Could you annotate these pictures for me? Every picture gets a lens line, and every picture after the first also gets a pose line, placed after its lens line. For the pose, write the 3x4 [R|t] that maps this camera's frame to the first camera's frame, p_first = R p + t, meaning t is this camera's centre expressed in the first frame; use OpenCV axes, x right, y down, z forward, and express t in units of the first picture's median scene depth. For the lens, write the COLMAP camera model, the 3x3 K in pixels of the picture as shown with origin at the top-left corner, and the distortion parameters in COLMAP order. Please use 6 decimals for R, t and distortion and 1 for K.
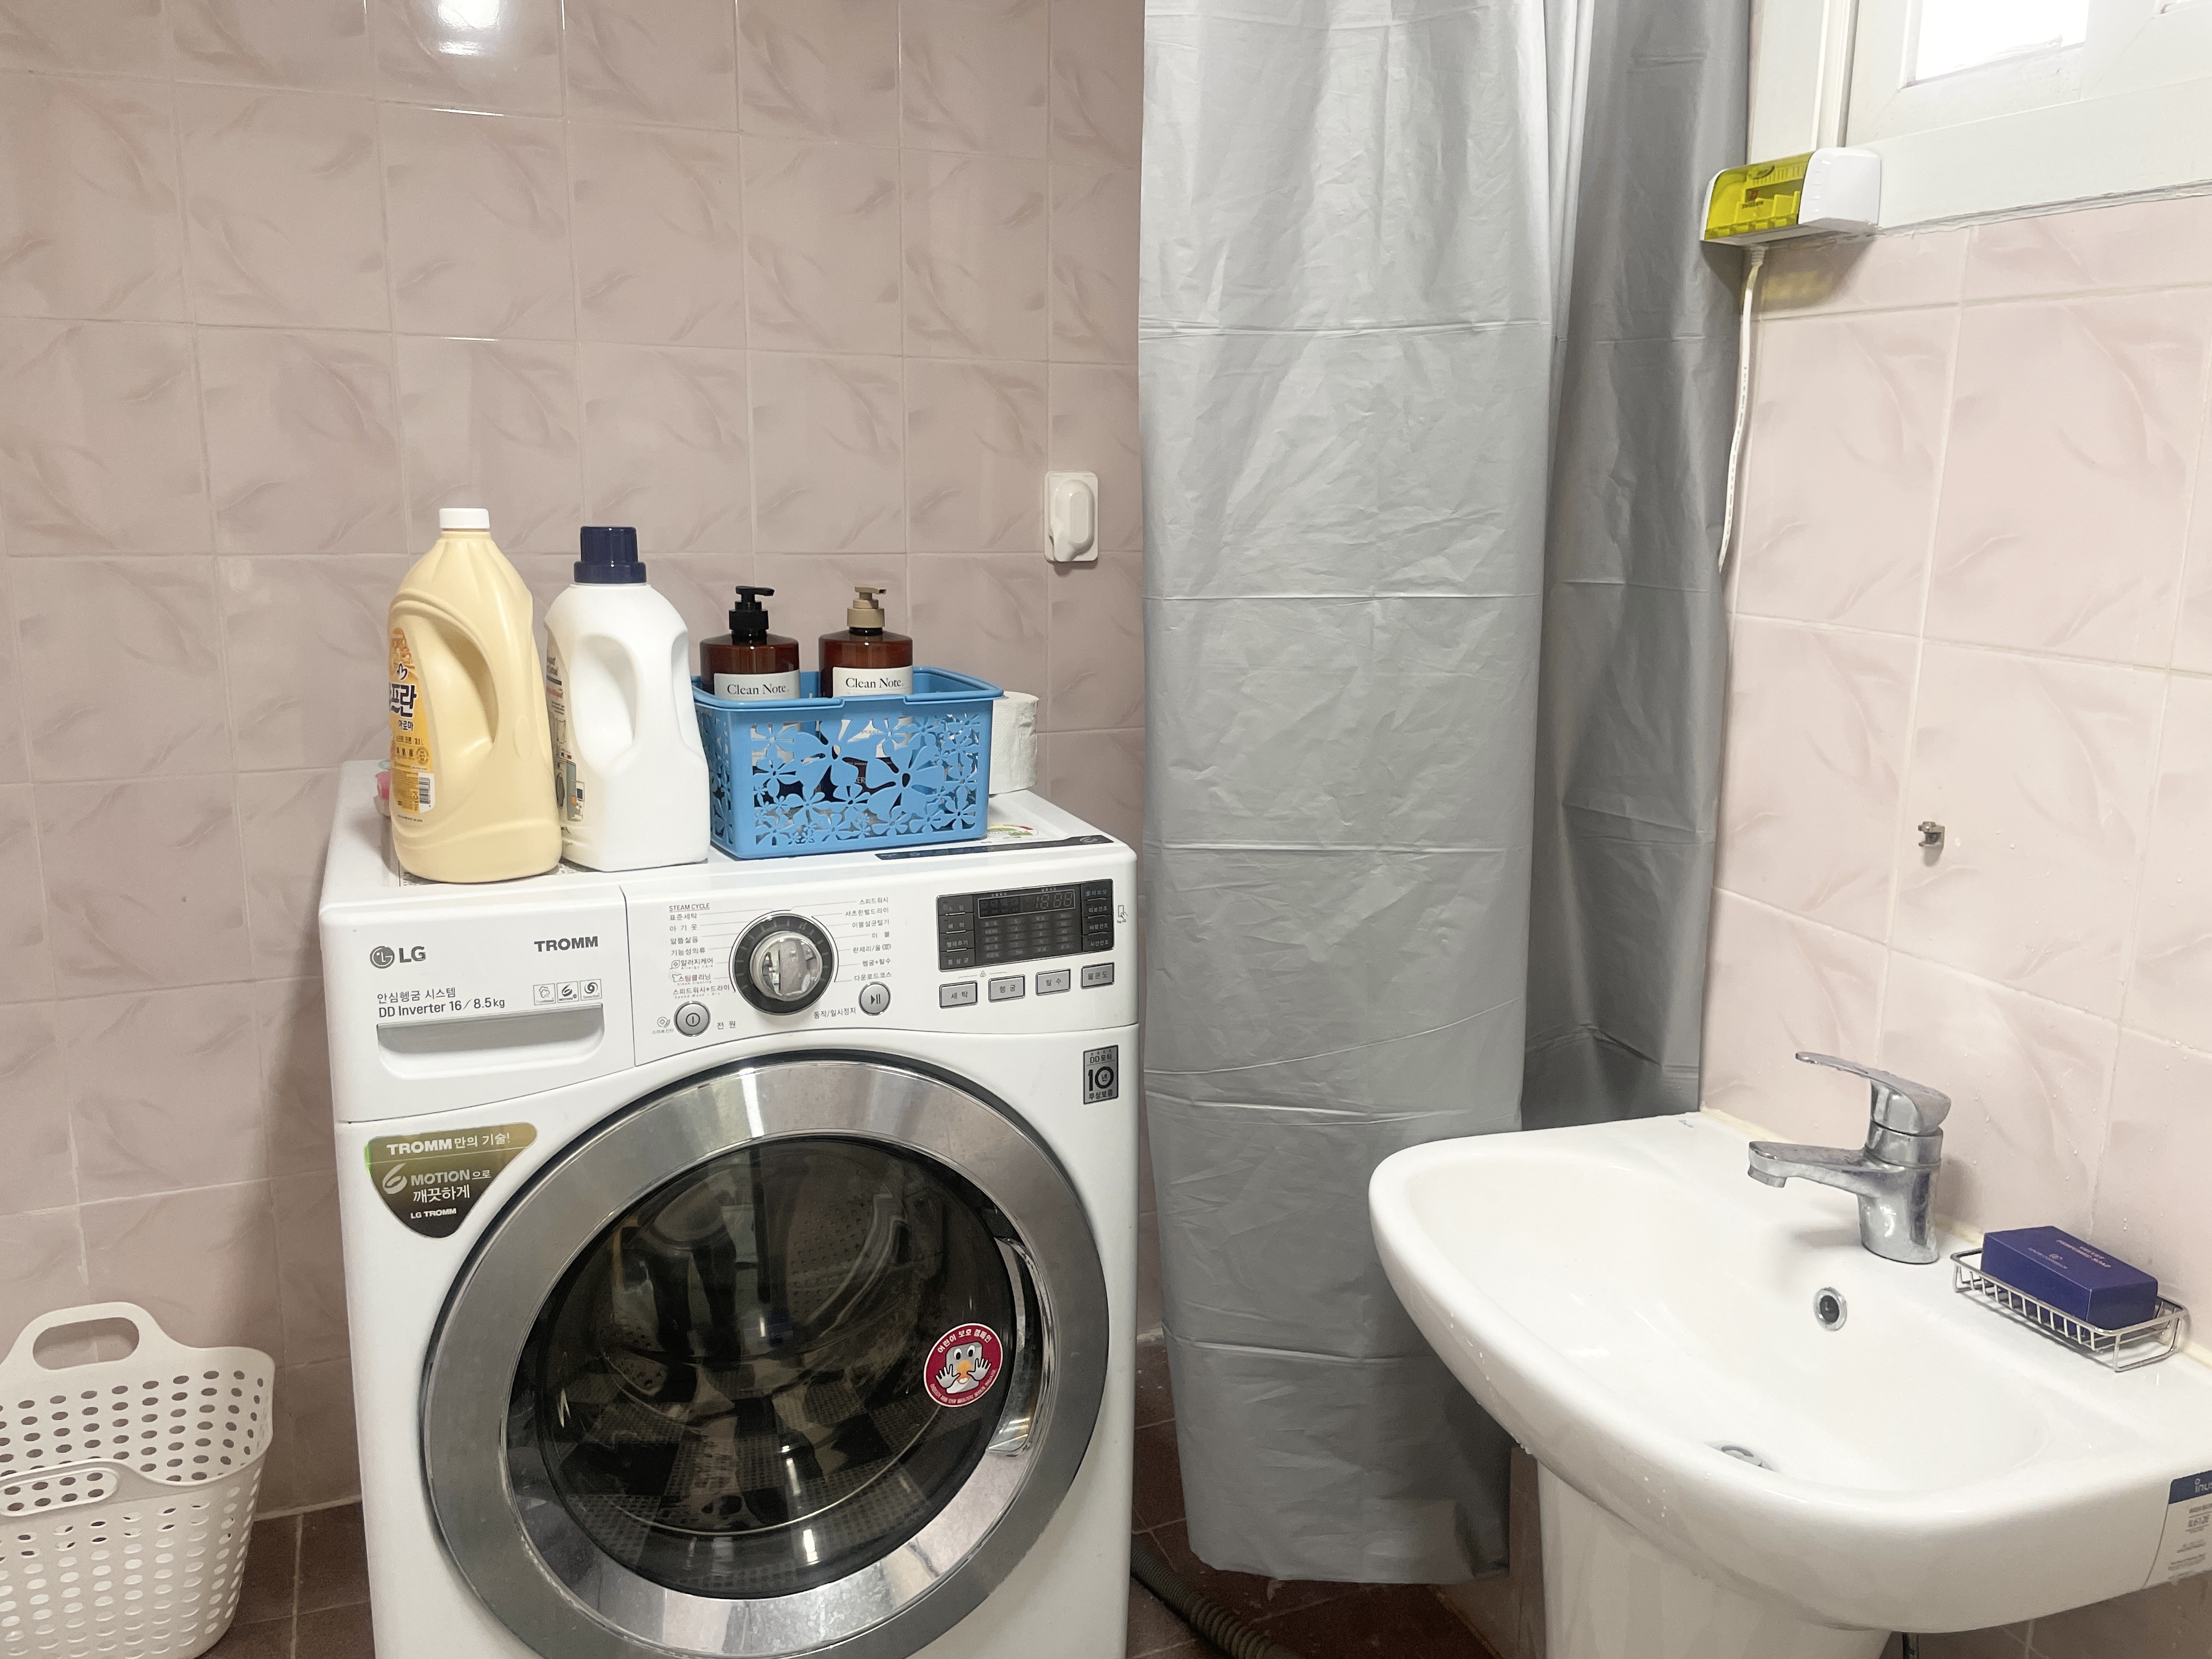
lens RADIAL K [[1677.4, 0, 1116.8], [0, 1677.4, 833.5], [0, 0, 1]] dist [0.086933, -0.115702]
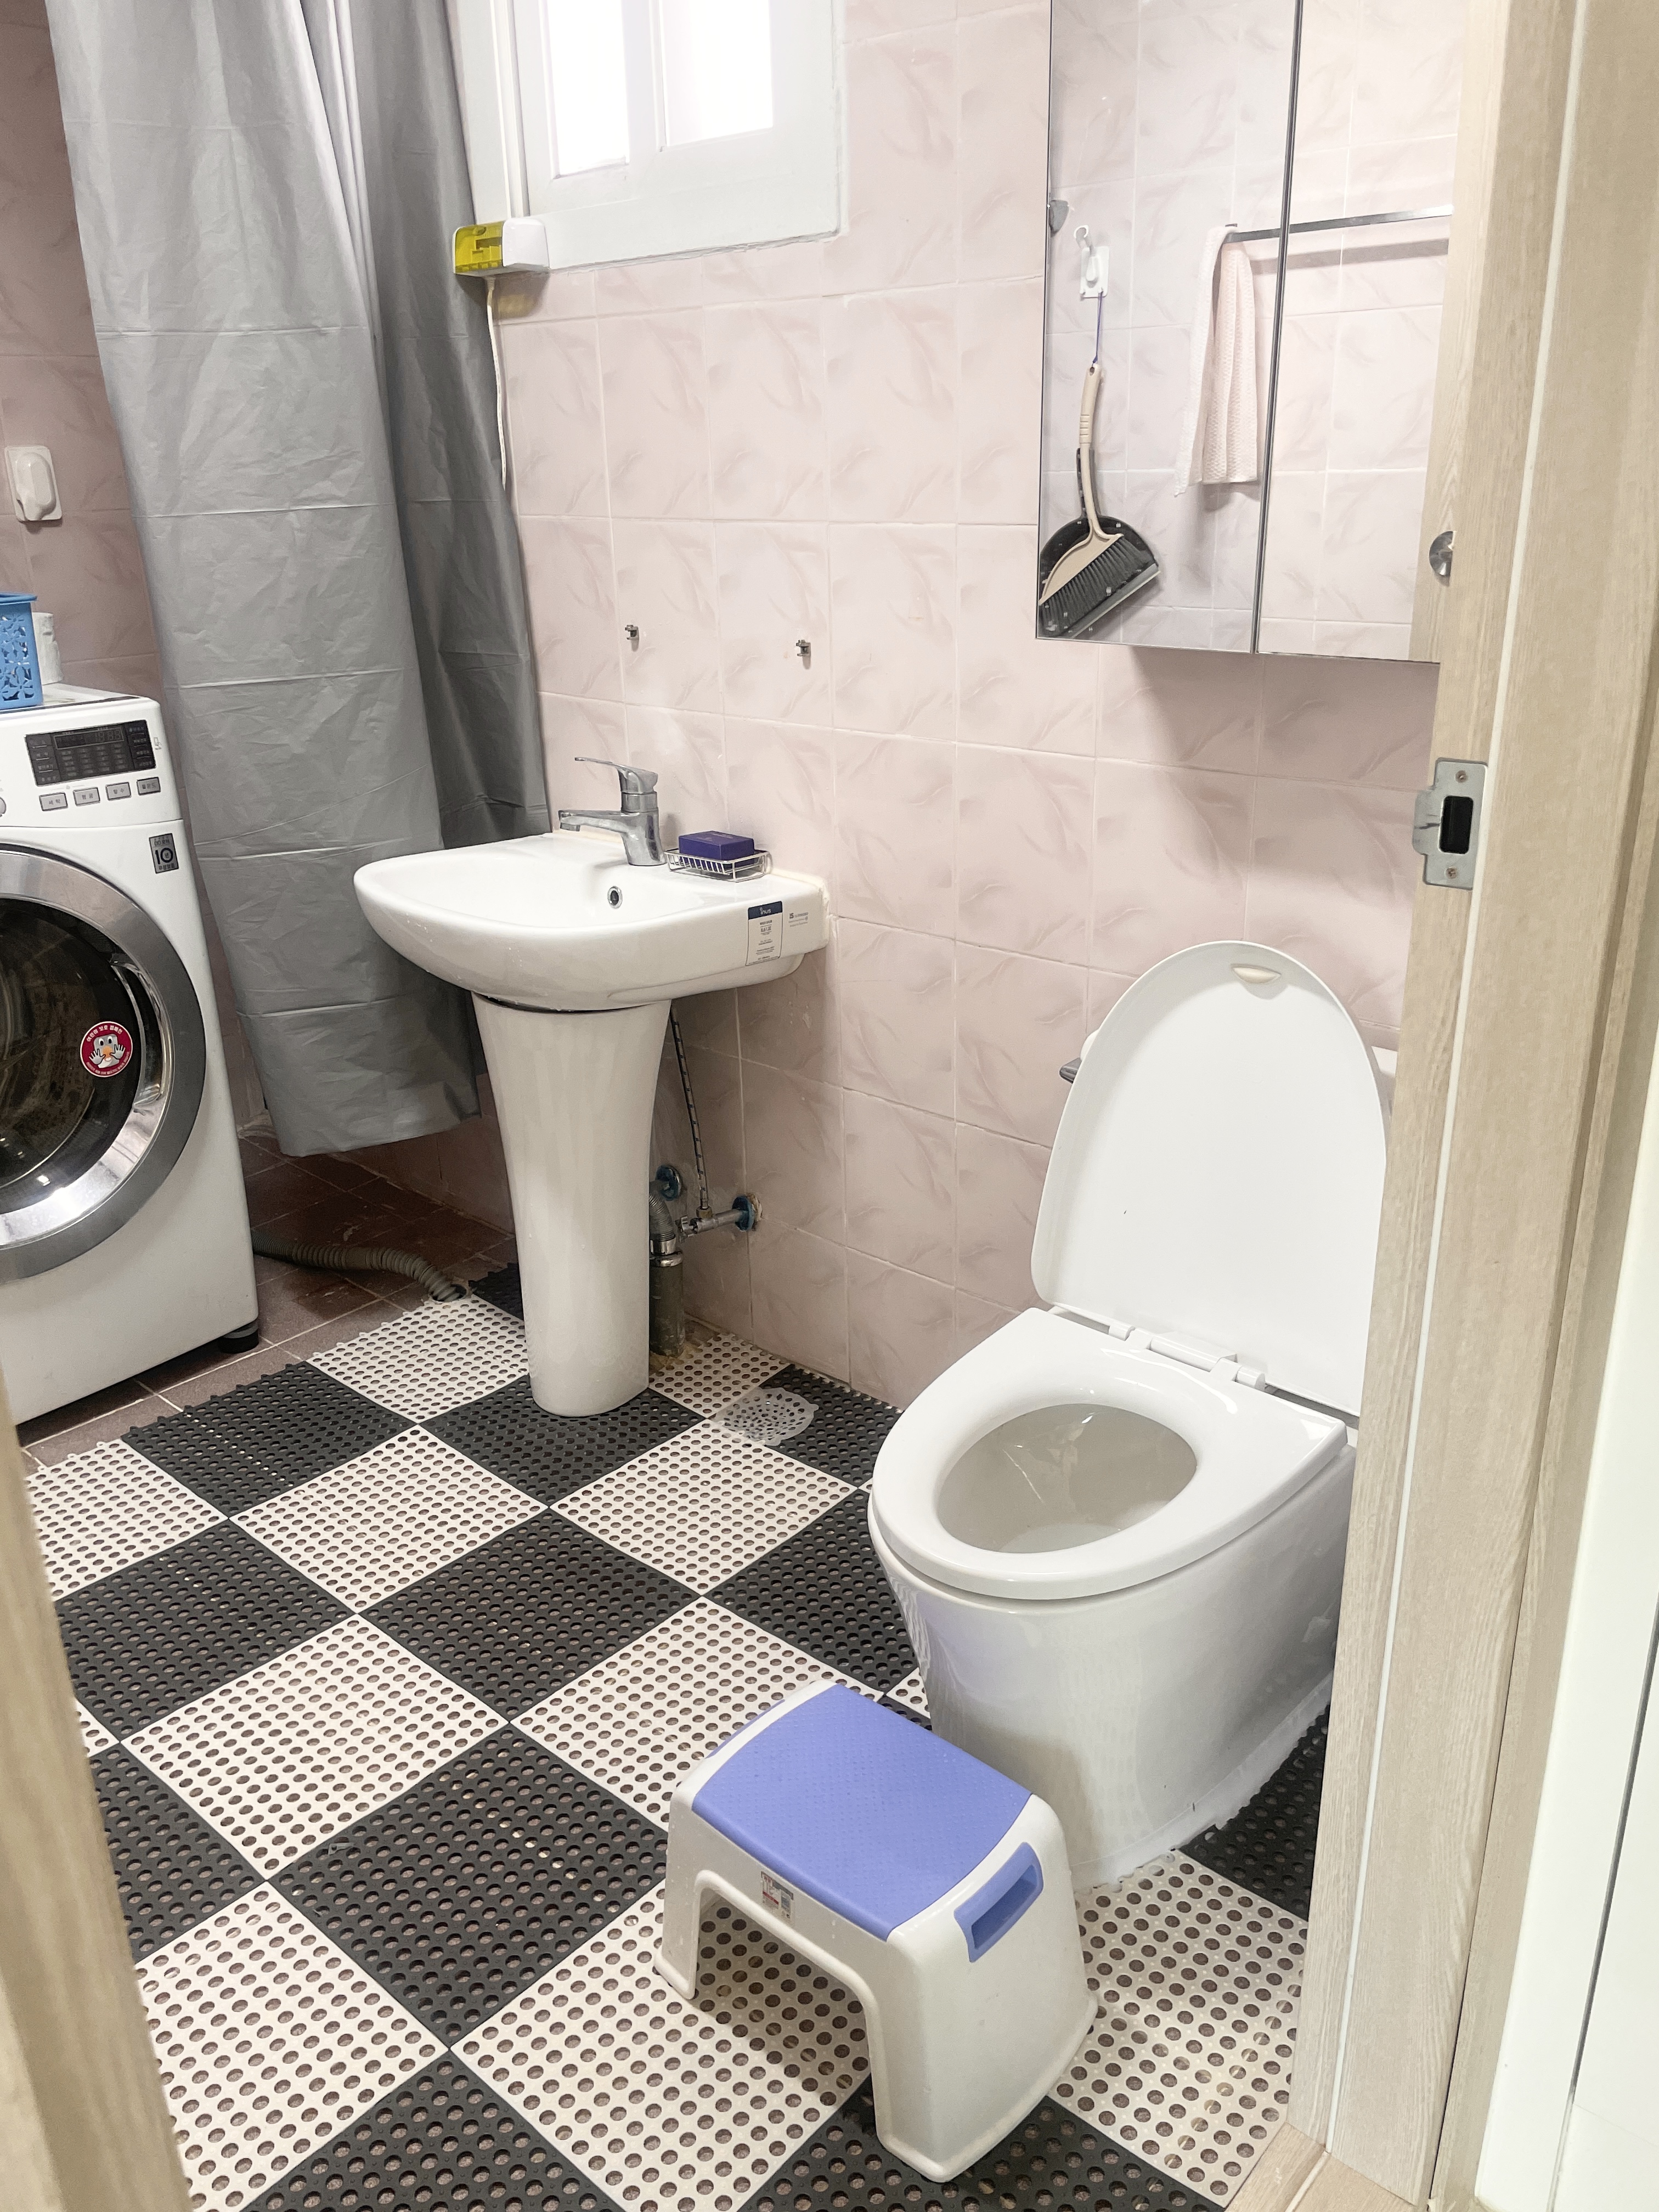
lens RADIAL K [[1677.4, 0, 824.7], [0, 1677.4, 1099.6], [0, 0, 1]] dist [0.086933, -0.115702]
pose [[0.903969, -0.185446, 0.385291, -0.107488], [0.127799, 0.977048, 0.170426, 0.186991], [-0.408052, -0.104820, 0.906921, -0.689350]]
